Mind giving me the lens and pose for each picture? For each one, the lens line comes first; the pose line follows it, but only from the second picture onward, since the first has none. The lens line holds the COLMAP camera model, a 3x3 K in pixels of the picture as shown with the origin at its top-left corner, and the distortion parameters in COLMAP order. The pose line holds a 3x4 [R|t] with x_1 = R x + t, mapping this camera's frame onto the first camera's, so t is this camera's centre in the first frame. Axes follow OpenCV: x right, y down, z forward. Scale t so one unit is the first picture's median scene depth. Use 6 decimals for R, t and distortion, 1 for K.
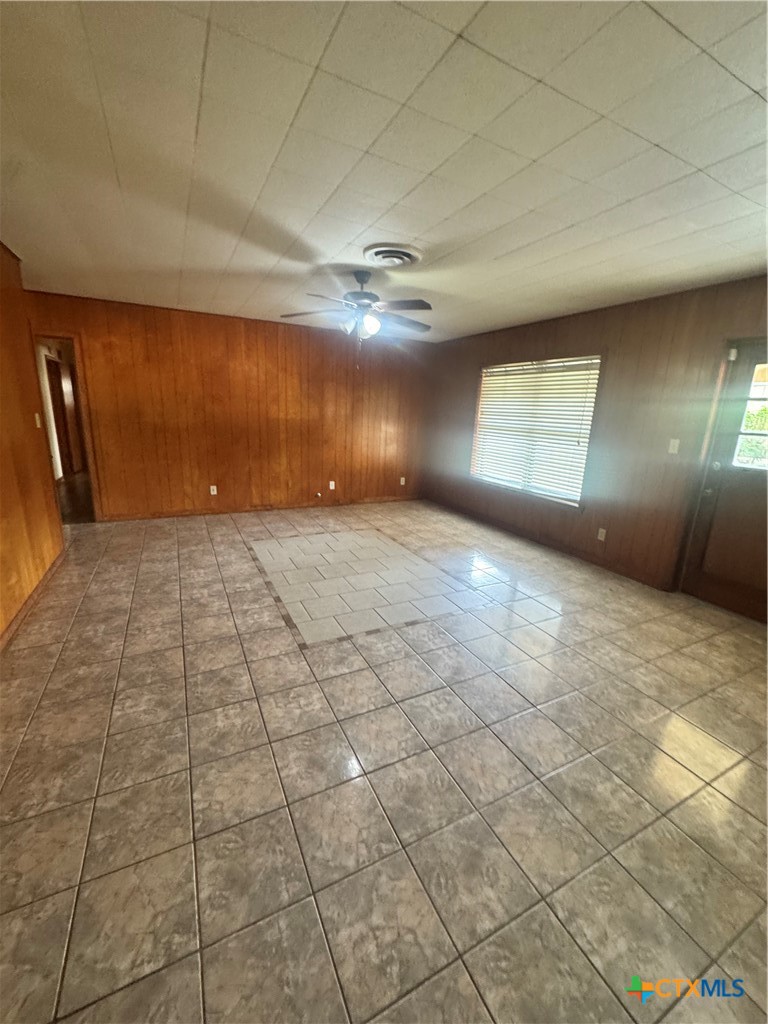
lens RADIAL K [[410.2, 0, 383.6], [0, 410.2, 511.5], [0, 0, 1]] dist [-0.004697, 0.000835]
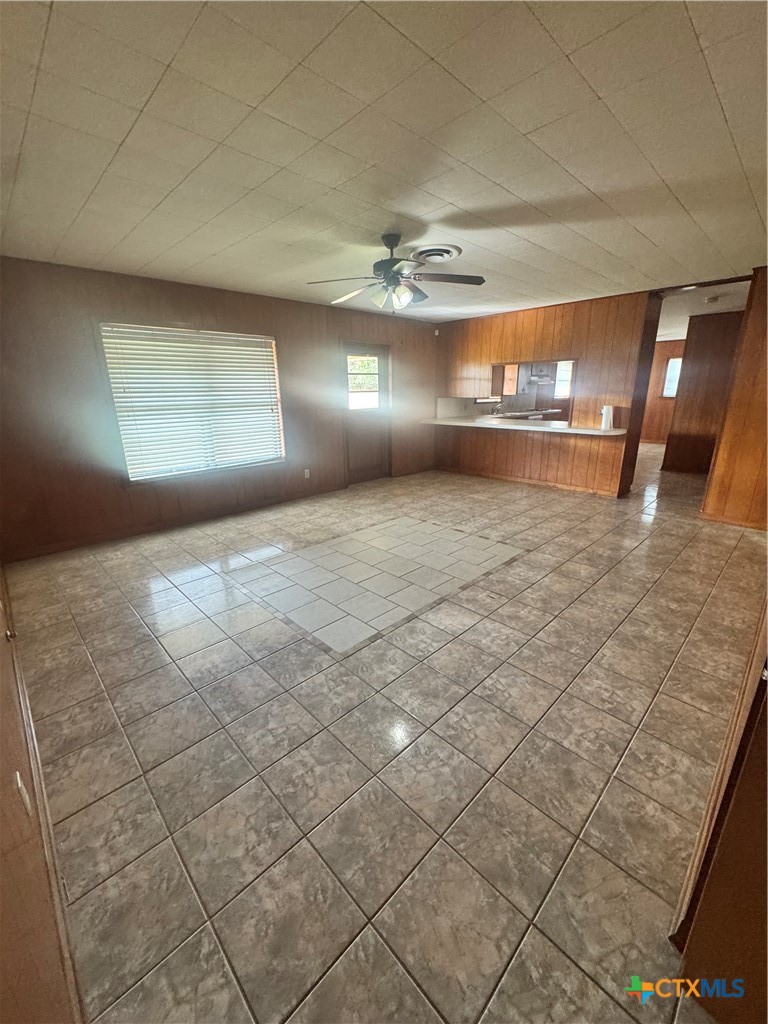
lens RADIAL K [[410.2, 0, 383.9], [0, 410.2, 512.4], [0, 0, 1]] dist [-0.004697, 0.000835]
pose [[-0.301170, -0.311396, 0.901293, -1.116534], [0.232656, 0.892618, 0.386141, -0.404513], [-0.924753, 0.325985, -0.196382, 1.460031]]
